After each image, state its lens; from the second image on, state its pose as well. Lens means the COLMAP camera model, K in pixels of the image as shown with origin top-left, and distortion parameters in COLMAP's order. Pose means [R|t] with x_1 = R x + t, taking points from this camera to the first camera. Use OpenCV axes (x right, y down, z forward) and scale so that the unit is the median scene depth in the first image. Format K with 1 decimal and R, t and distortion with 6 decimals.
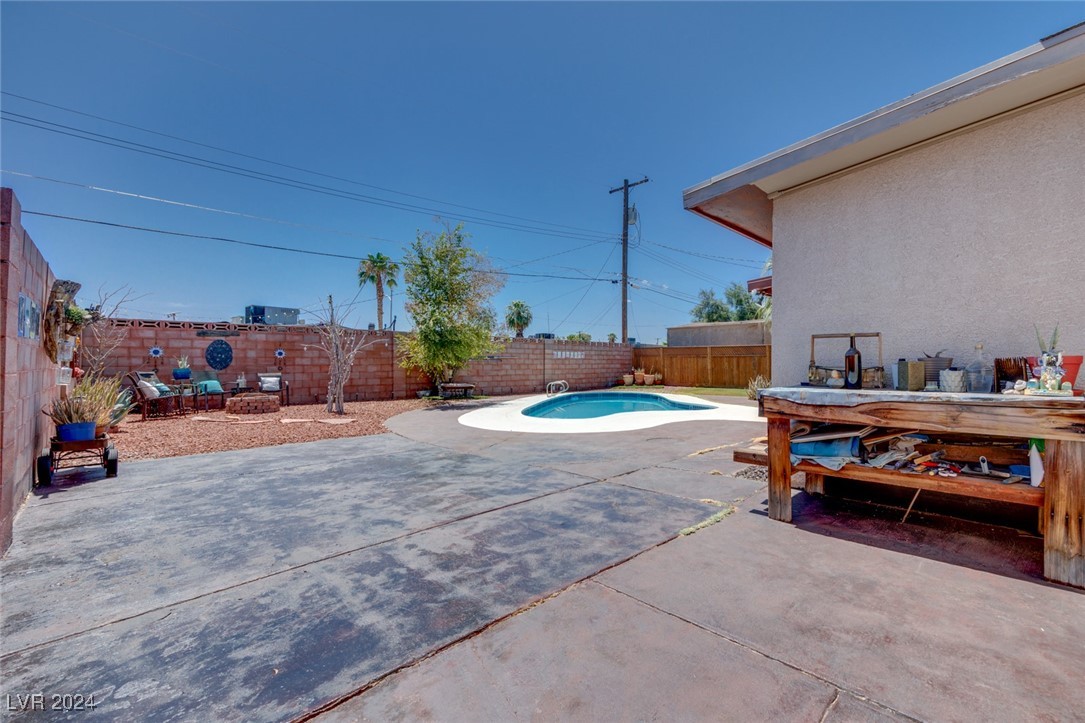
lens RADIAL K [[481.5, 0, 606.1], [0, 481.5, 359.9], [0, 0, 1]] dist [-0.002603, -0.000986]
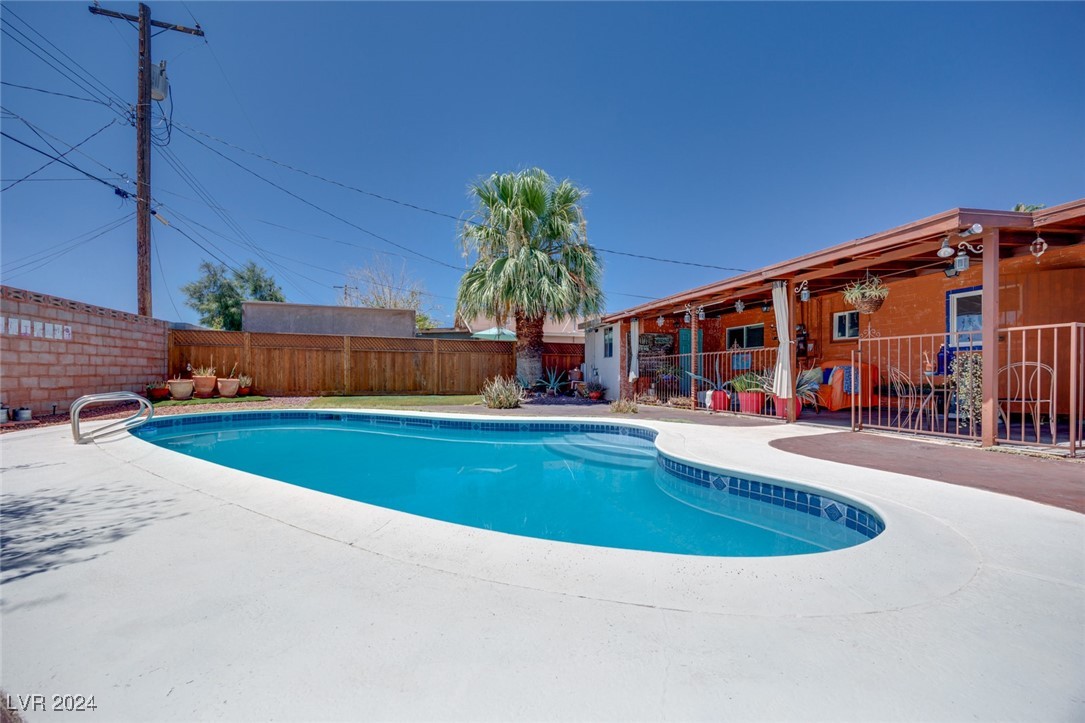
lens RADIAL K [[411.1, 0, 542.3], [0, 411.1, 380.4], [0, 0, 1]] dist [-0.001611, -0.001295]
pose [[0.492418, -0.011788, 0.870279, -0.214483], [-0.014383, 0.999662, 0.021679, 0.024998], [-0.870240, -0.023192, 0.492082, 0.625628]]
